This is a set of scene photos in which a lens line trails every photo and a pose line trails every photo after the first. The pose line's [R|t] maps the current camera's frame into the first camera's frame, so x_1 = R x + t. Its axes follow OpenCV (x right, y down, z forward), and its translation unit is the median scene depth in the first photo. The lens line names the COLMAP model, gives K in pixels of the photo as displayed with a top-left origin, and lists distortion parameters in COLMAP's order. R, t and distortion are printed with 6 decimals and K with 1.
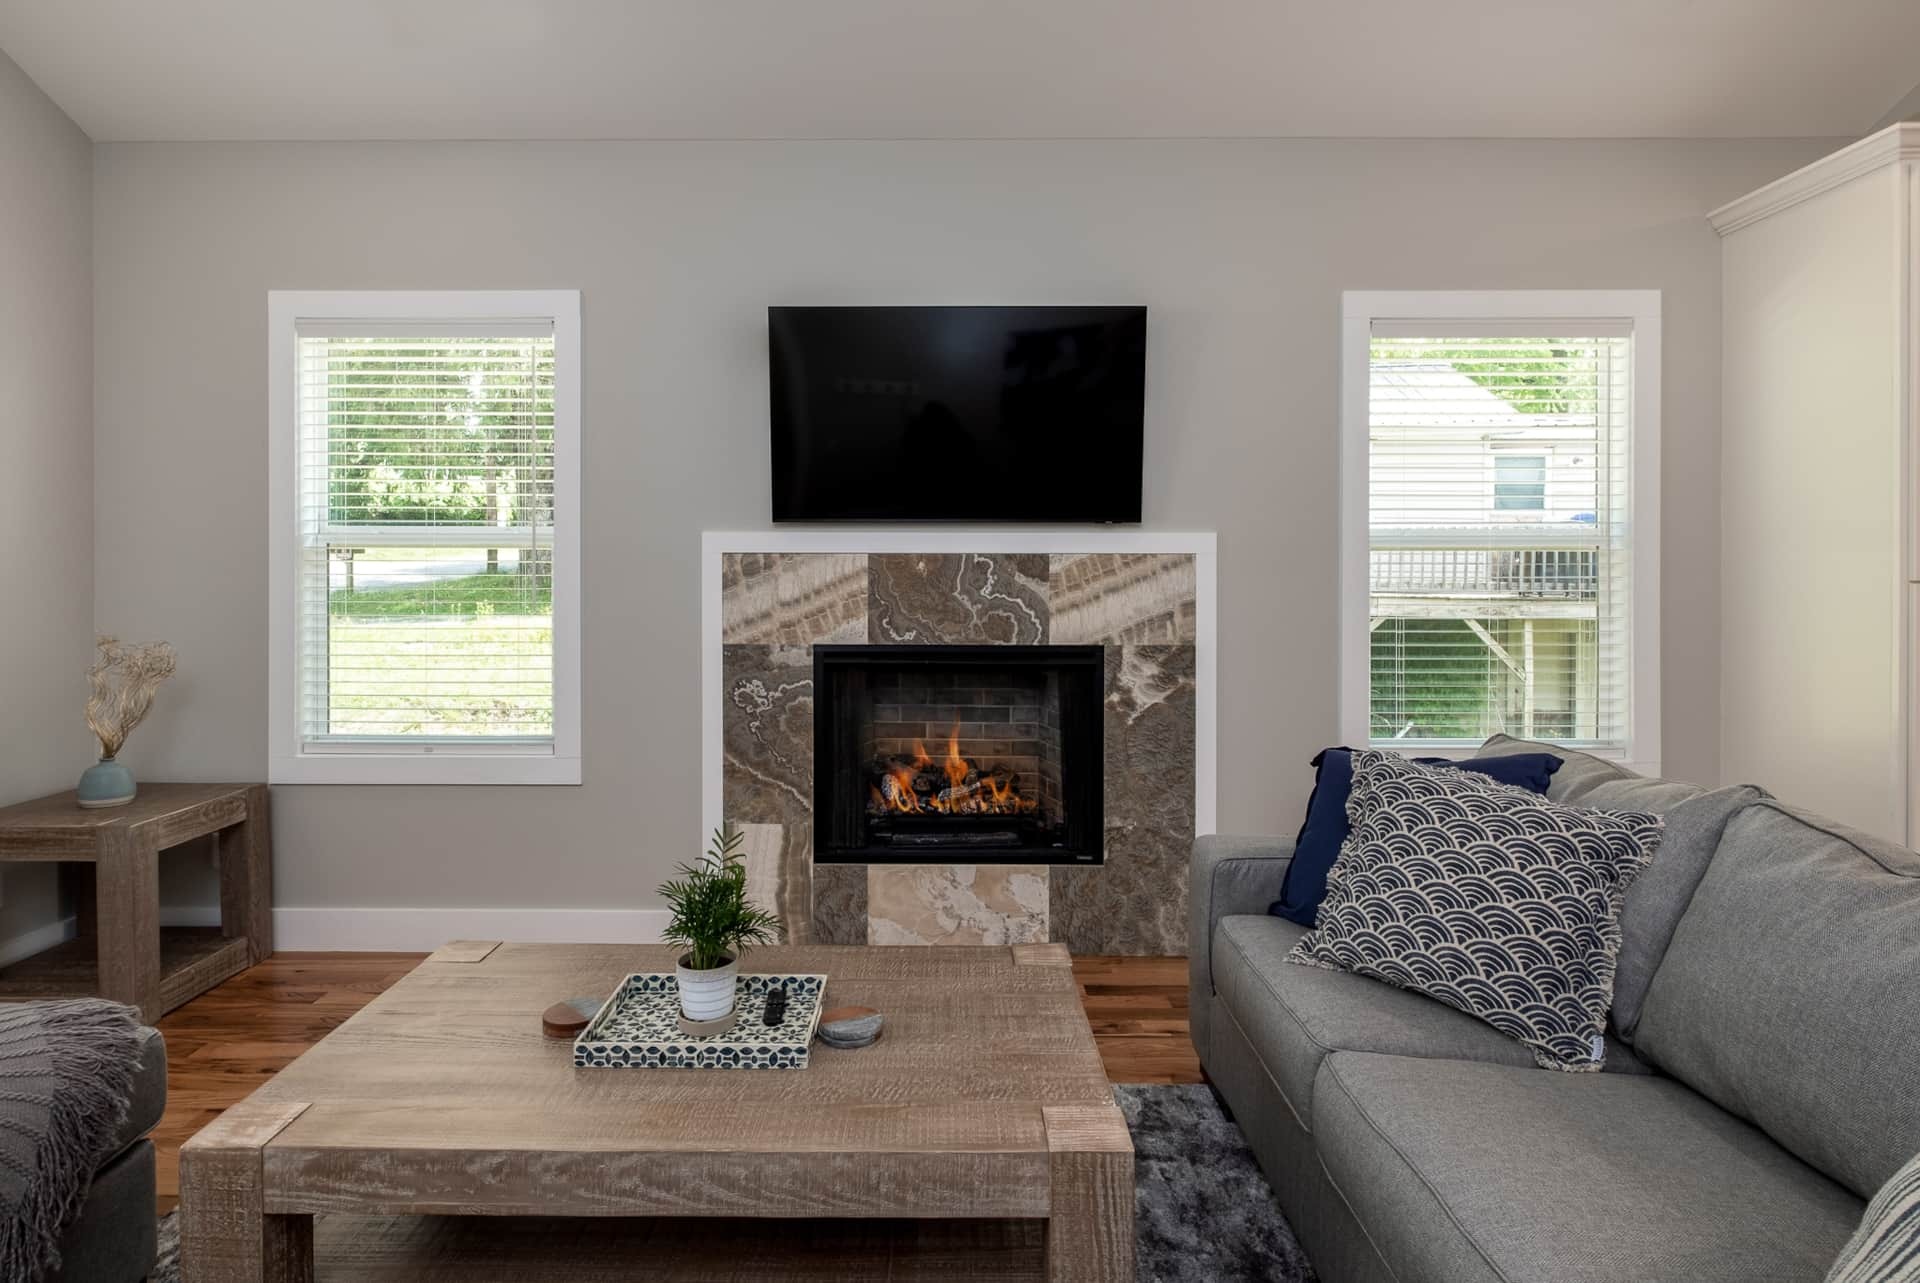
lens RADIAL K [[991.6, 0, 943.3], [0, 991.6, 587.6], [0, 0, 1]] dist [0.001479, 0.001064]
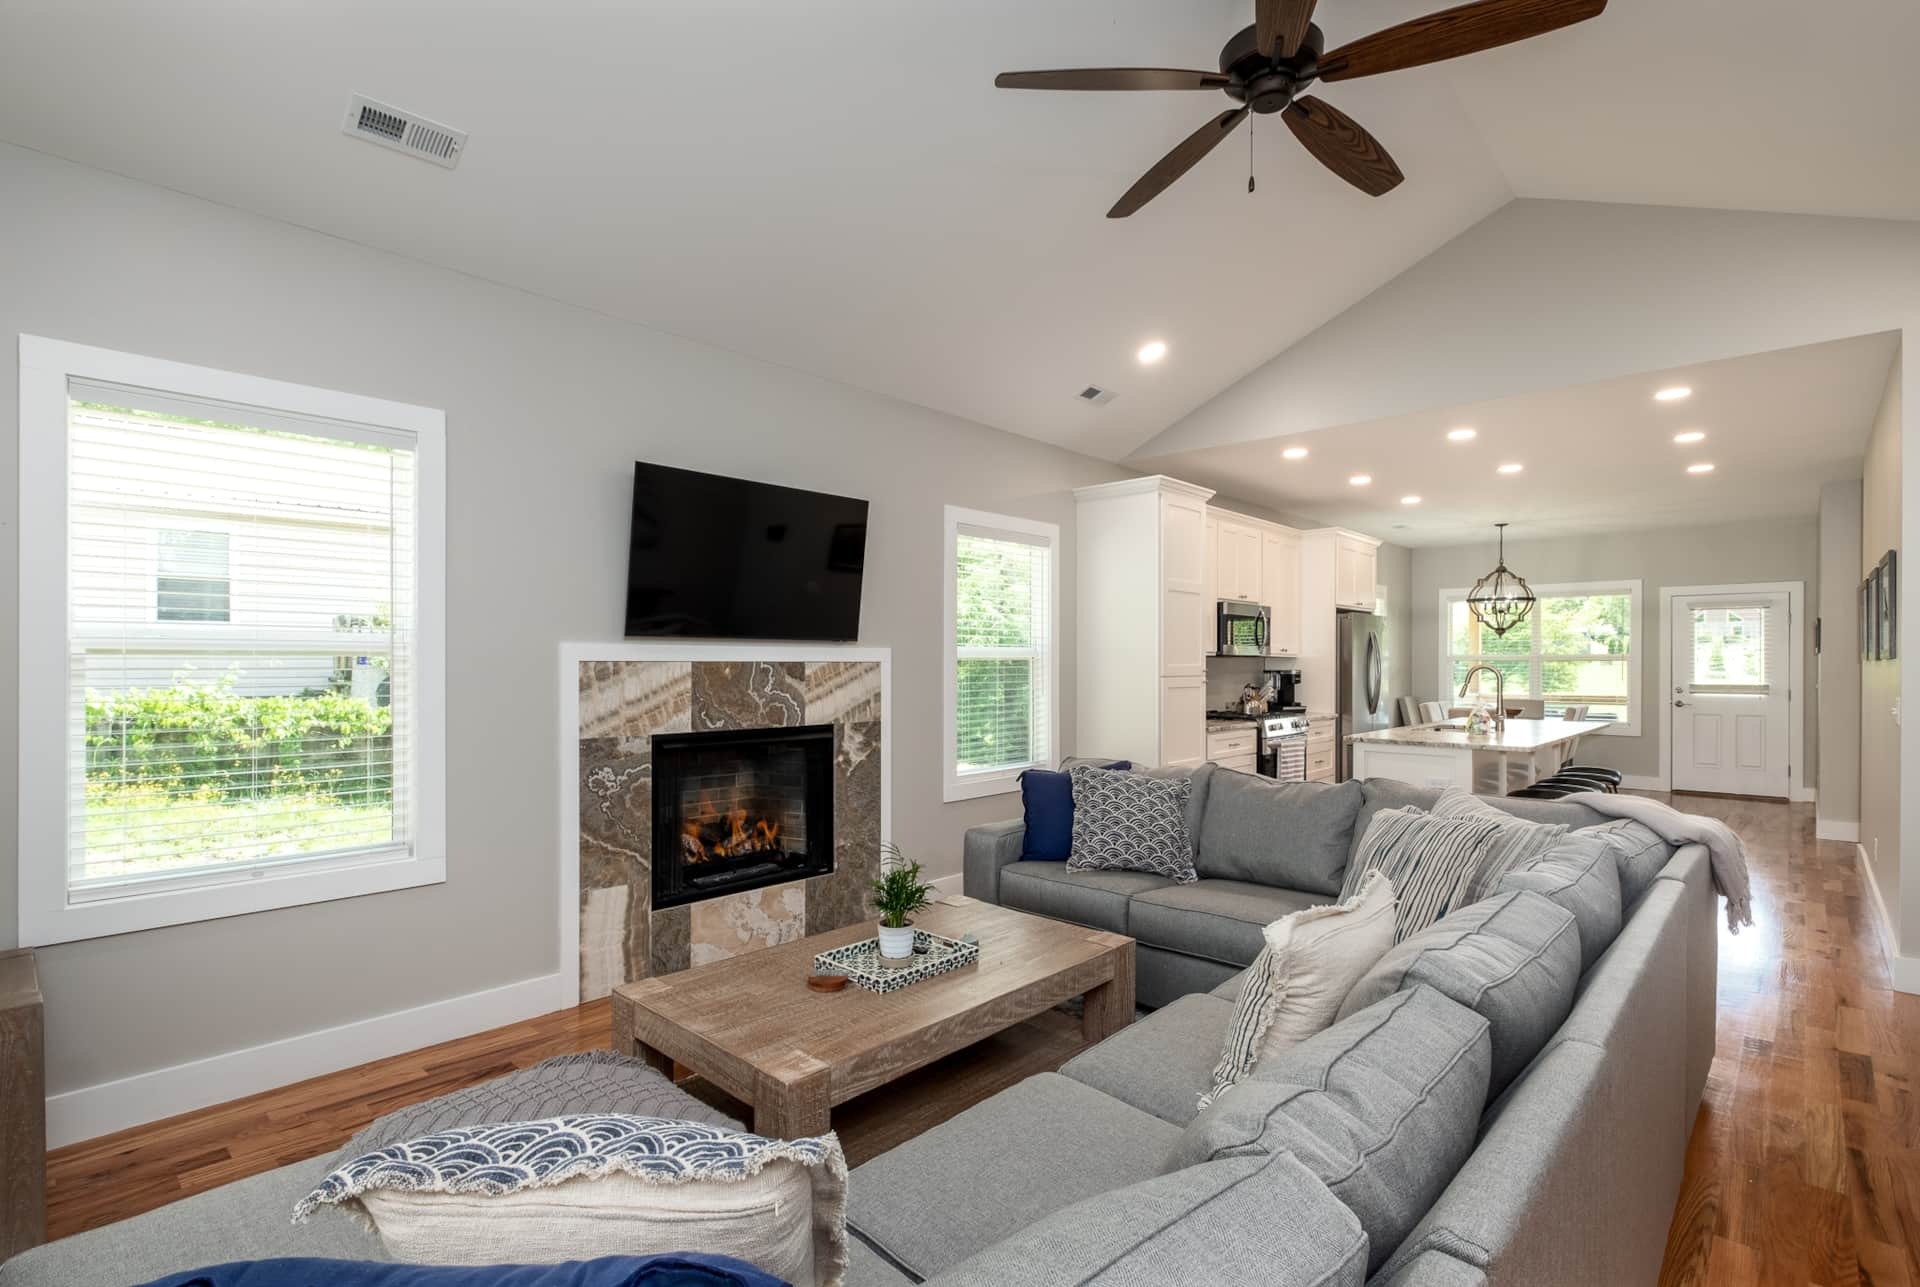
lens RADIAL K [[877.6, 0, 975.4], [0, 877.6, 670.3], [0, 0, 1]] dist [-0.006549, -0.000396]
pose [[0.679553, -0.005879, 0.733603, -0.657135], [0.005623, 0.999980, 0.002805, -0.024103], [-0.733605, 0.002219, 0.679573, -0.041788]]
